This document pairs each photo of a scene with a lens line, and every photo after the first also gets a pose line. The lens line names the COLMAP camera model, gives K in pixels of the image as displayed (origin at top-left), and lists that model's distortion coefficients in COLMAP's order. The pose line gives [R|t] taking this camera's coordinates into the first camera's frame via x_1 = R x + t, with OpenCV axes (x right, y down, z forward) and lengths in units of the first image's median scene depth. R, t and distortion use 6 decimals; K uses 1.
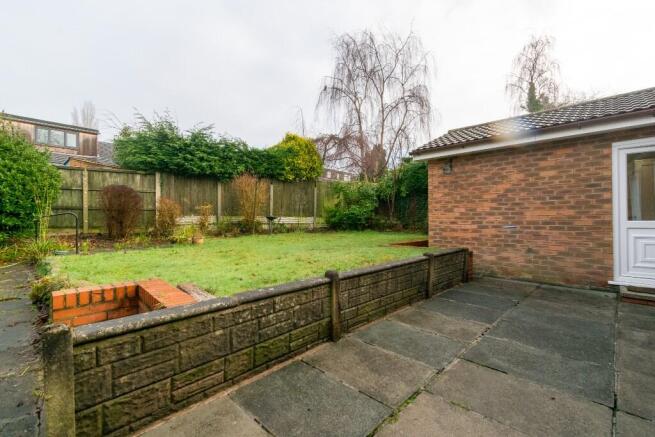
lens RADIAL K [[288.9, 0, 328.3], [0, 288.9, 219.1], [0, 0, 1]] dist [0.008552, -0.001442]
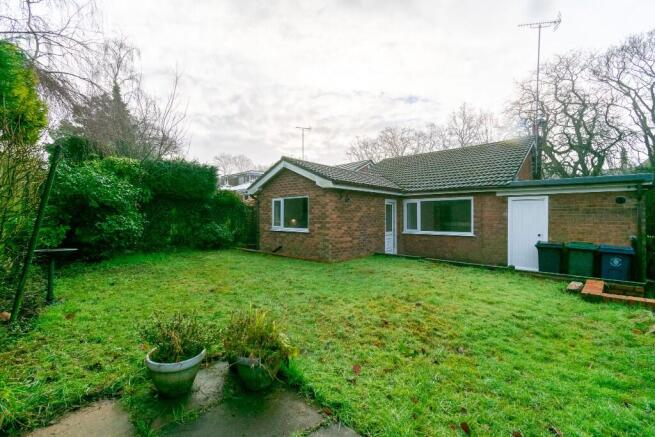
lens RADIAL K [[288.9, 0, 327.7], [0, 288.9, 218.0], [0, 0, 1]] dist [0.008552, -0.001442]
pose [[-0.005062, -0.005279, 0.999973, -1.039839], [-0.007618, 0.999957, 0.005240, -0.092968], [-0.999958, -0.007591, -0.005102, 1.155706]]
